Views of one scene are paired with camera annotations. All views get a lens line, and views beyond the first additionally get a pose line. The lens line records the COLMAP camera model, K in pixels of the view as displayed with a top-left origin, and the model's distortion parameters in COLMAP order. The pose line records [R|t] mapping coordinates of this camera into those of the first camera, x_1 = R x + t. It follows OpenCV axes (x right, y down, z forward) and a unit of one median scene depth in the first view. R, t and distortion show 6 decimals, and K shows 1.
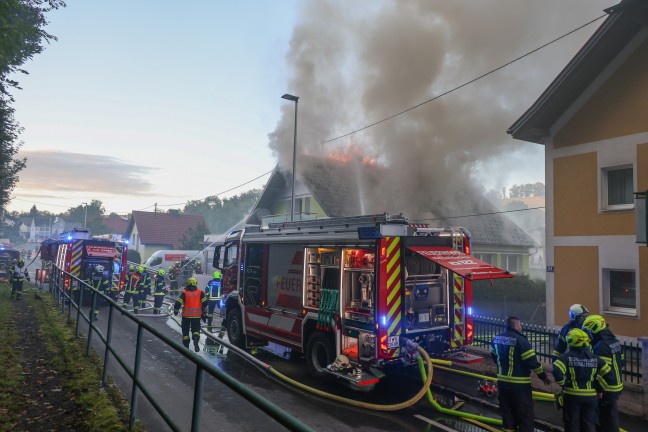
lens RADIAL K [[510.1, 0, 323.0], [0, 510.1, 202.2], [0, 0, 1]] dist [-0.003063, -0.001268]
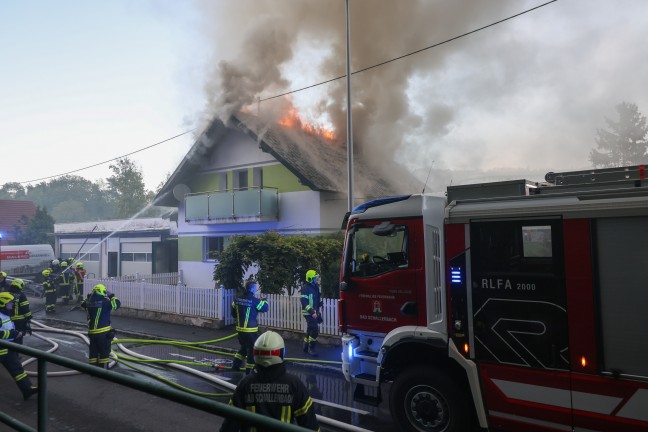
lens RADIAL K [[465.4, 0, 324.0], [0, 465.4, 216.0], [0, 0, 1]] dist [0.033331, -0.001883]
pose [[0.927114, -0.024525, 0.373977, -0.185972], [0.004130, 0.998465, 0.055241, 0.022467], [-0.374757, -0.049670, 0.925792, 0.294337]]
